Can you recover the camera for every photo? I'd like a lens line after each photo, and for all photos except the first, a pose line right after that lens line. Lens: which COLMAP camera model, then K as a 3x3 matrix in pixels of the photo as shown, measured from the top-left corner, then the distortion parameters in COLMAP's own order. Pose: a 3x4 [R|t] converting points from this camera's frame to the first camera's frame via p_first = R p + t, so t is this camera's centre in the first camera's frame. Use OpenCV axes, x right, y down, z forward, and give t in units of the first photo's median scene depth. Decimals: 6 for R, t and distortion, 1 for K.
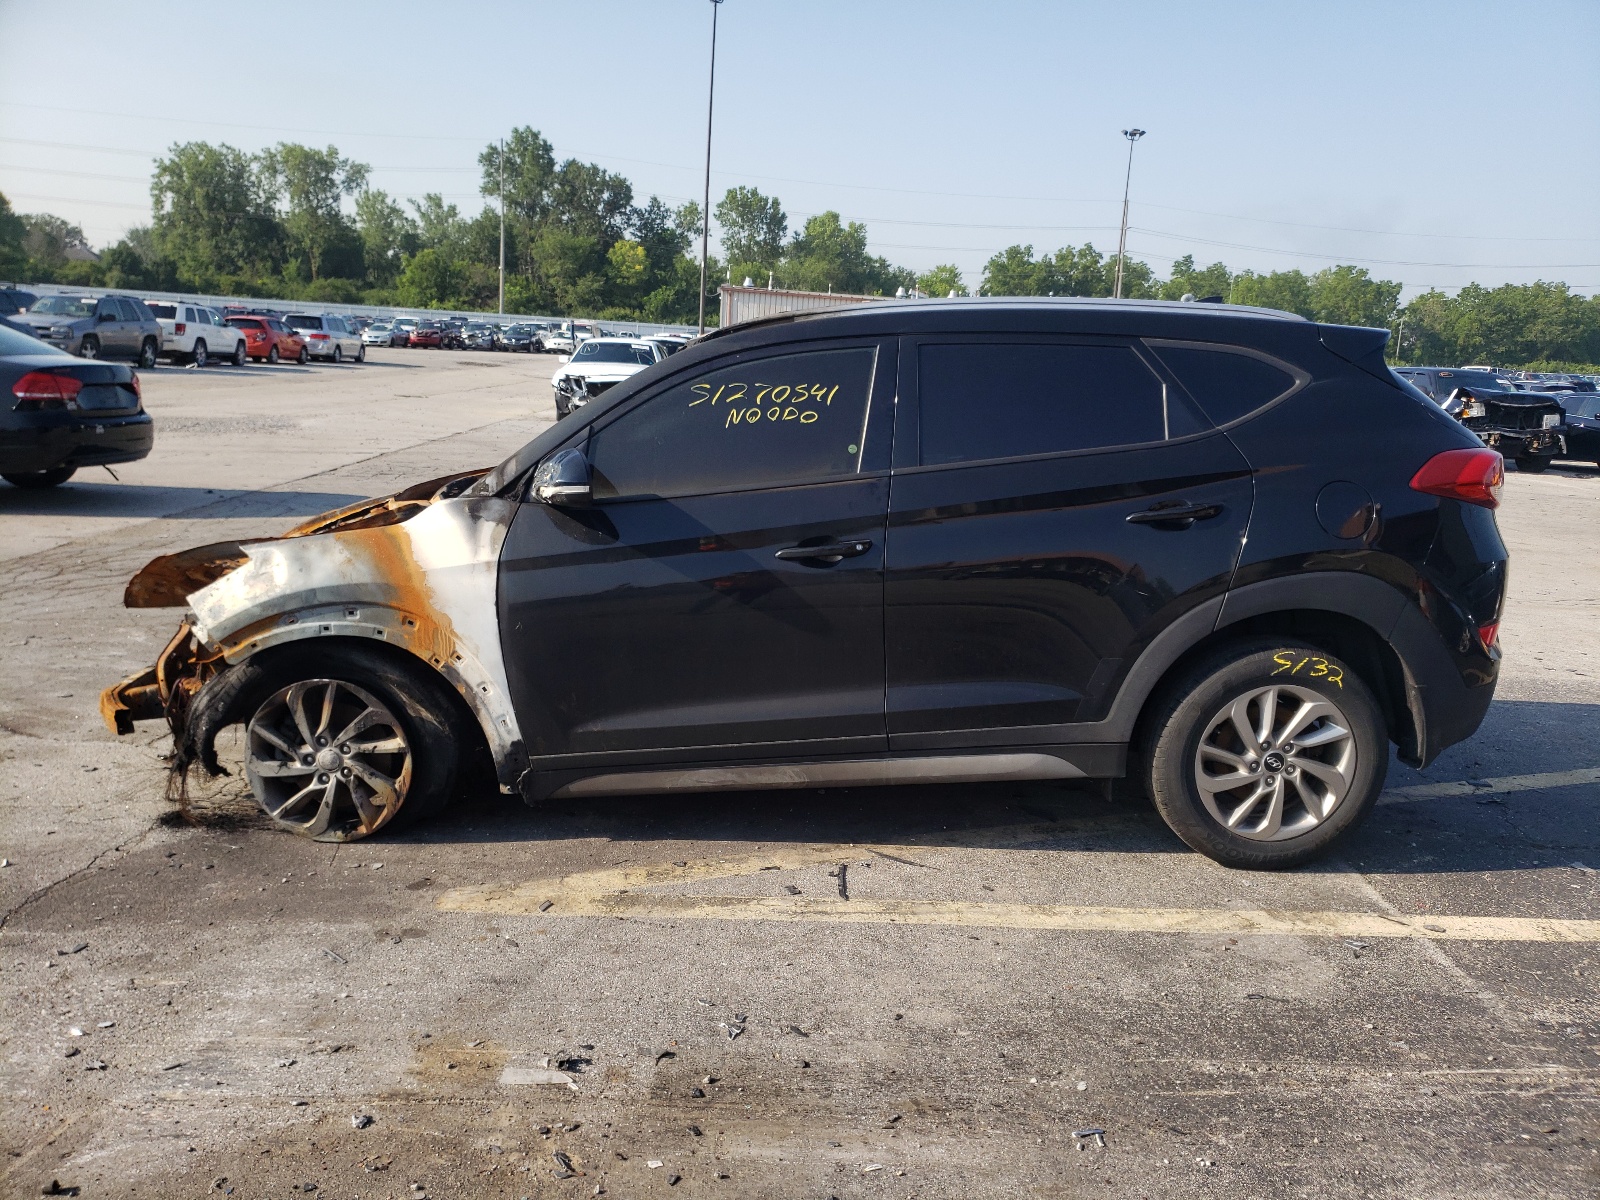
lens RADIAL K [[1274.5, 0, 797.3], [0, 1274.5, 550.9], [0, 0, 1]] dist [0.051714, -0.066952]
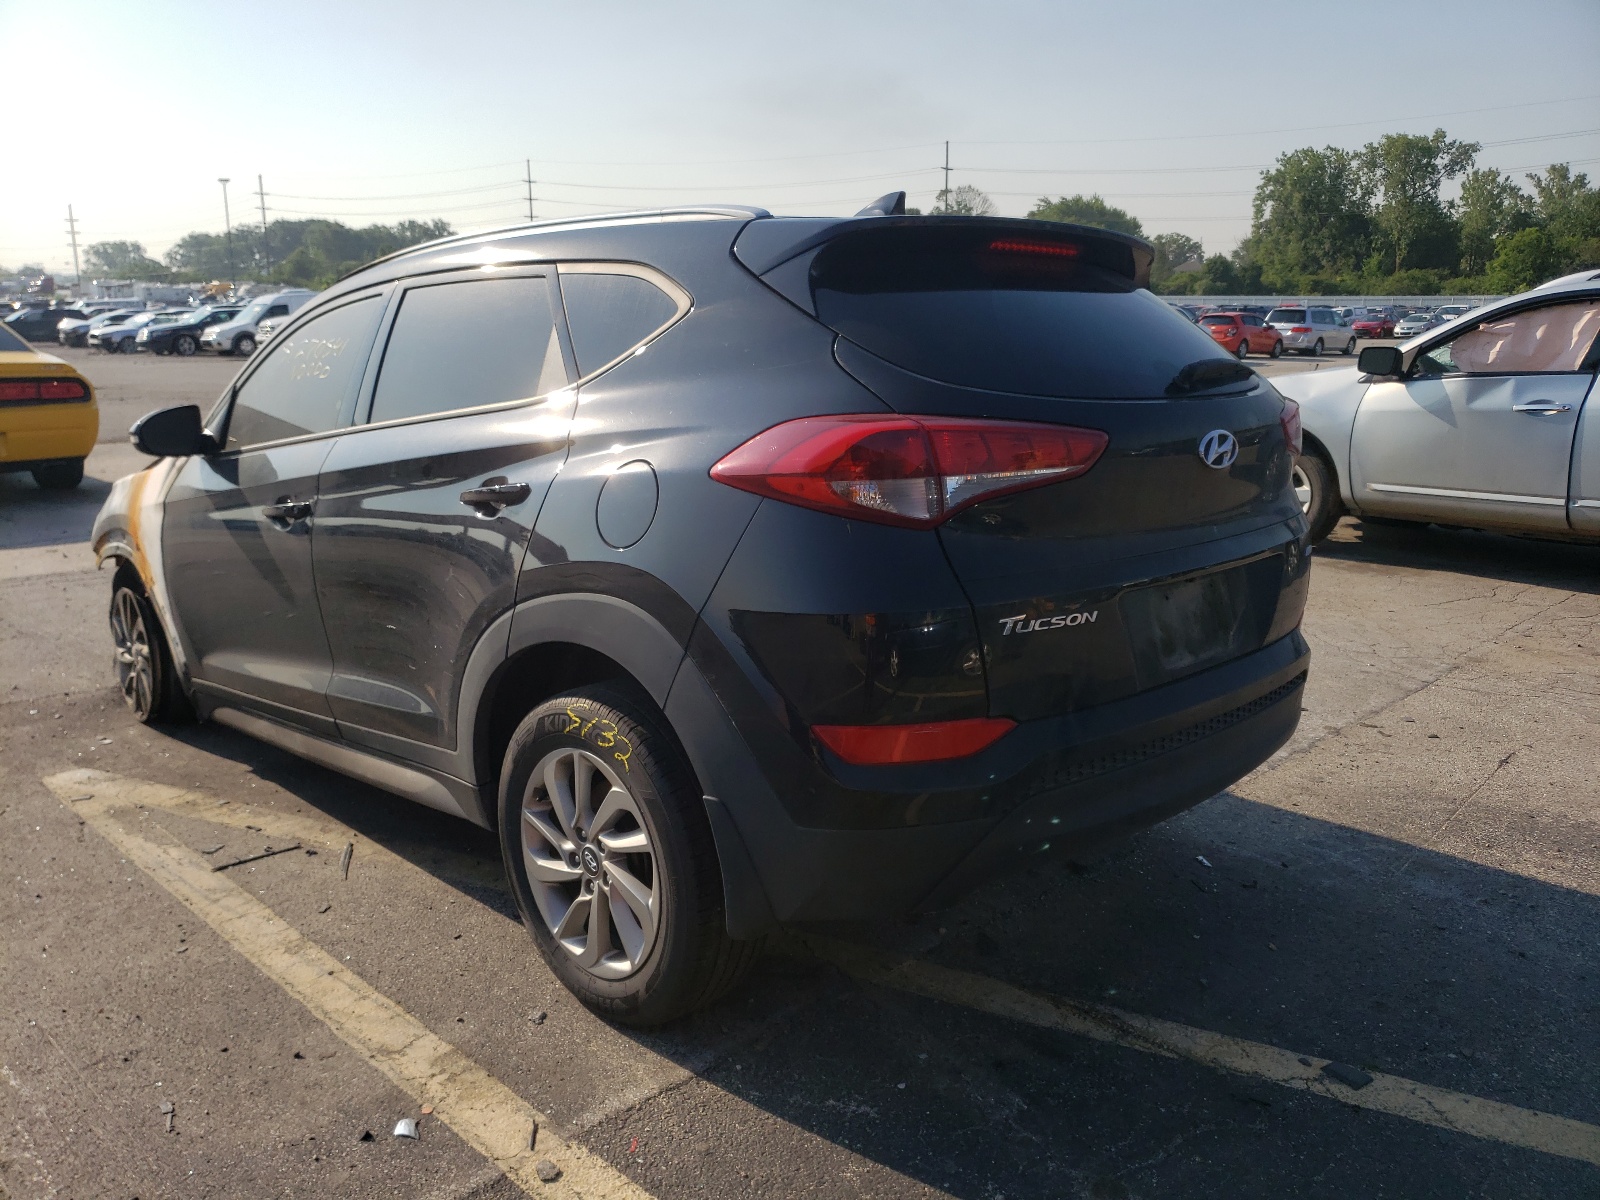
lens RADIAL K [[1220.7, 0, 800.0], [0, 1220.7, 600.0], [0, 0, 1]] dist [-0.005734, -0.000968]
pose [[0.615577, 0.126982, -0.777779, 0.099183], [-0.091649, 0.991772, 0.089383, -0.004957], [0.782730, 0.016261, 0.622149, 0.070795]]
